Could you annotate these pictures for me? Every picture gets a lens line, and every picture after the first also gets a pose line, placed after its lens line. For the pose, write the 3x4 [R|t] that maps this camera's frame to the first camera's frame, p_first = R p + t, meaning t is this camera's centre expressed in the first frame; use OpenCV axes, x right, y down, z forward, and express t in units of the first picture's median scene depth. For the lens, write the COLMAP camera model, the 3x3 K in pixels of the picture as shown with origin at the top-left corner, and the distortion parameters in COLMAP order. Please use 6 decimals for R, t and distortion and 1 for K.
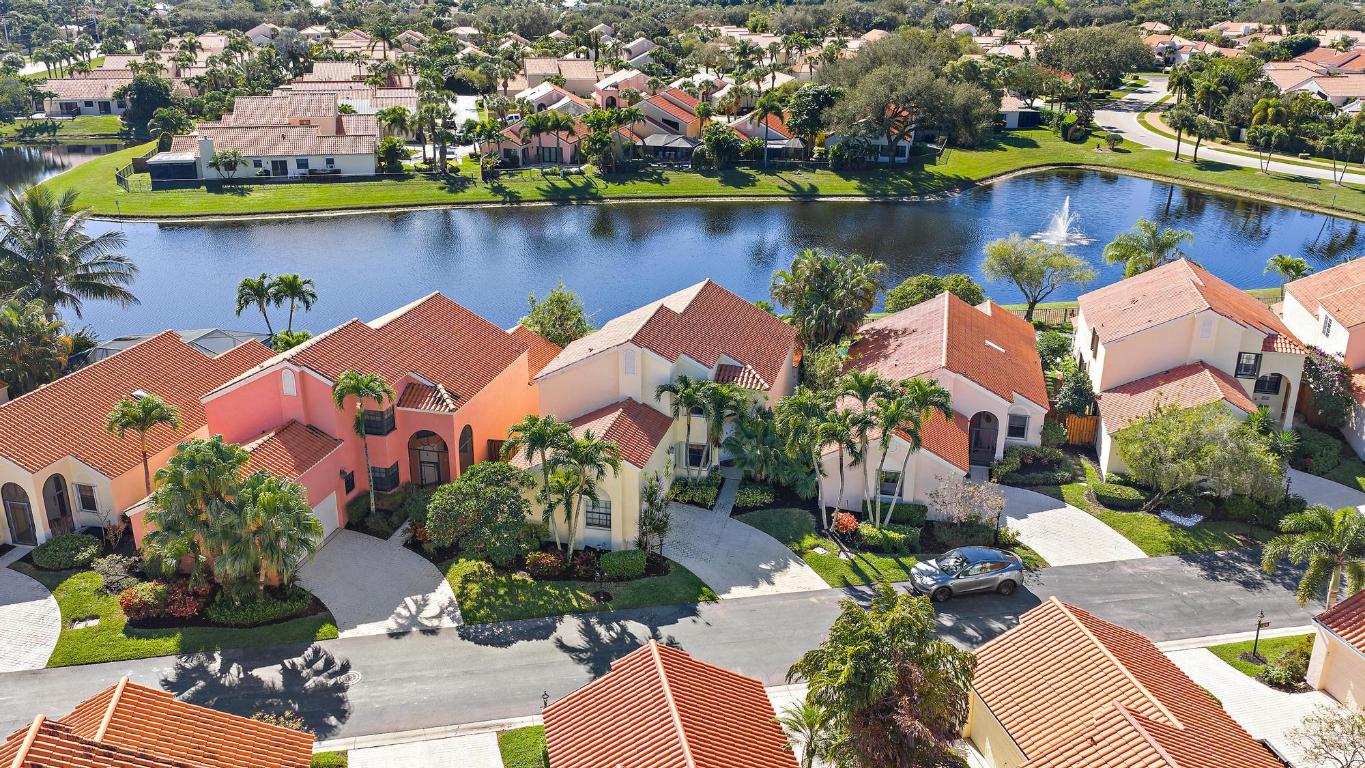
lens RADIAL K [[1114.5, 0, 682.5], [0, 1114.5, 384.0], [0, 0, 1]] dist [0.006087, -0.010320]
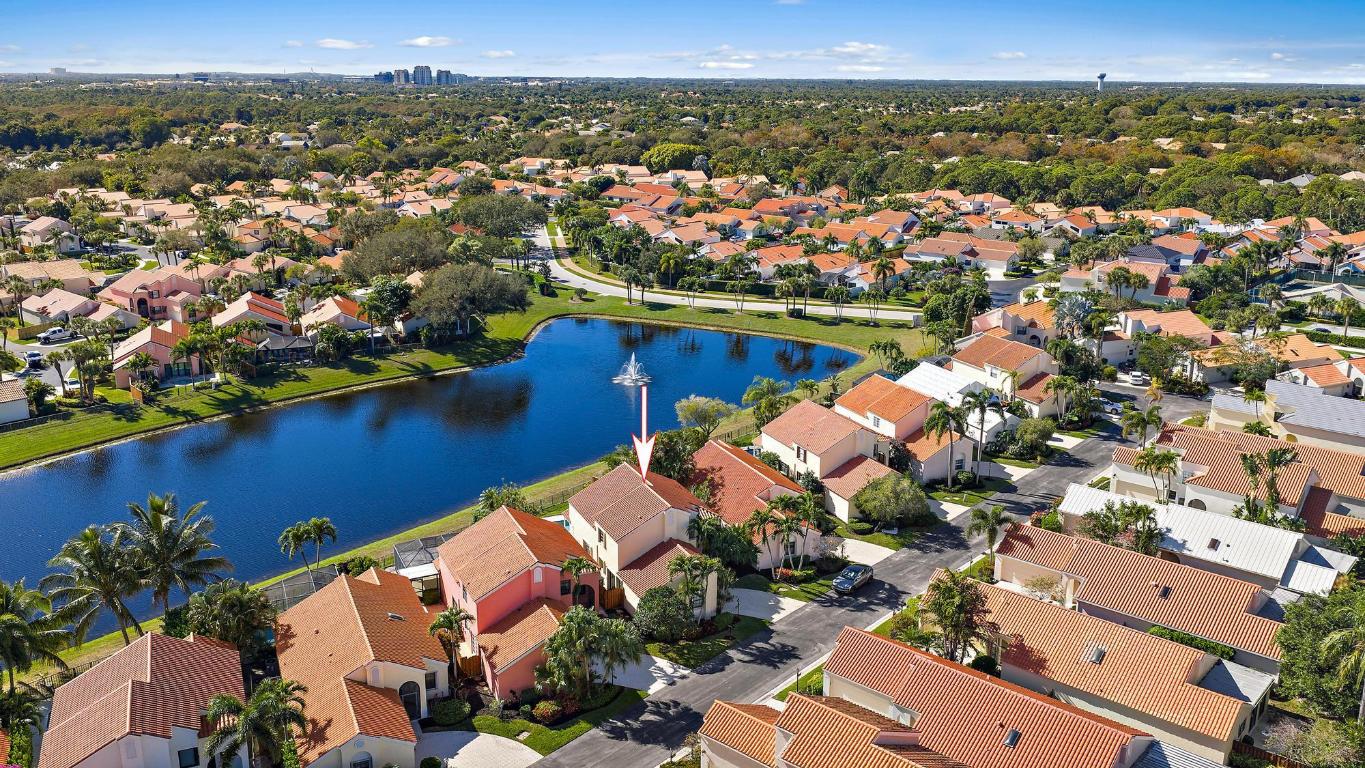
lens RADIAL K [[1114.5, 0, 682.5], [0, 1114.5, 384.0], [0, 0, 1]] dist [0.006087, -0.010320]
pose [[0.797594, -0.159632, 0.581688, -0.920238], [0.208435, 0.977881, -0.017441, -0.172054], [-0.566038, 0.135155, 0.813225, -0.449785]]
